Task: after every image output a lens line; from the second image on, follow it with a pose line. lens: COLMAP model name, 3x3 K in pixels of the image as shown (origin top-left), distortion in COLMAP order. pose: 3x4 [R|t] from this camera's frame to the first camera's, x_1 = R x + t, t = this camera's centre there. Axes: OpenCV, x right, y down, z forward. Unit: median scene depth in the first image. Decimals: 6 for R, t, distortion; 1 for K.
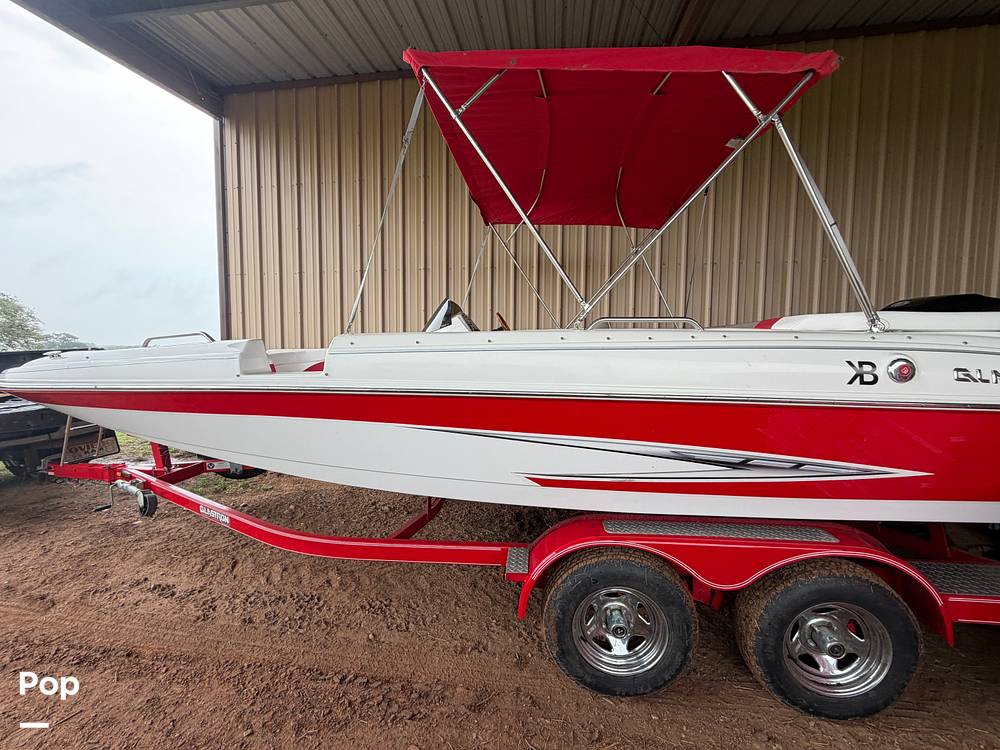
lens RADIAL K [[402.3, 0, 500.0], [0, 402.3, 375.0], [0, 0, 1]] dist [-0.000861, 0.000213]
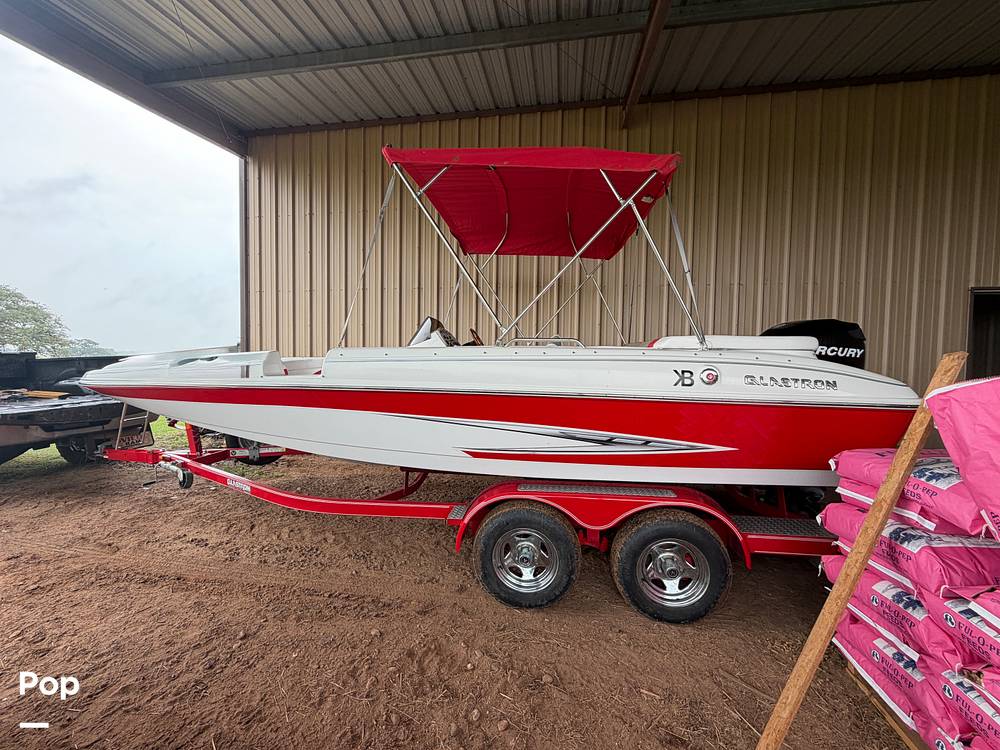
lens RADIAL K [[402.8, 0, 500.0], [0, 402.8, 375.0], [0, 0, 1]] dist [0.000455, -0.000137]
pose [[0.999681, 0.009239, -0.023491, 0.172724], [-0.009754, 0.999713, -0.021902, 0.014130], [0.023282, 0.022124, 0.999484, -0.311819]]
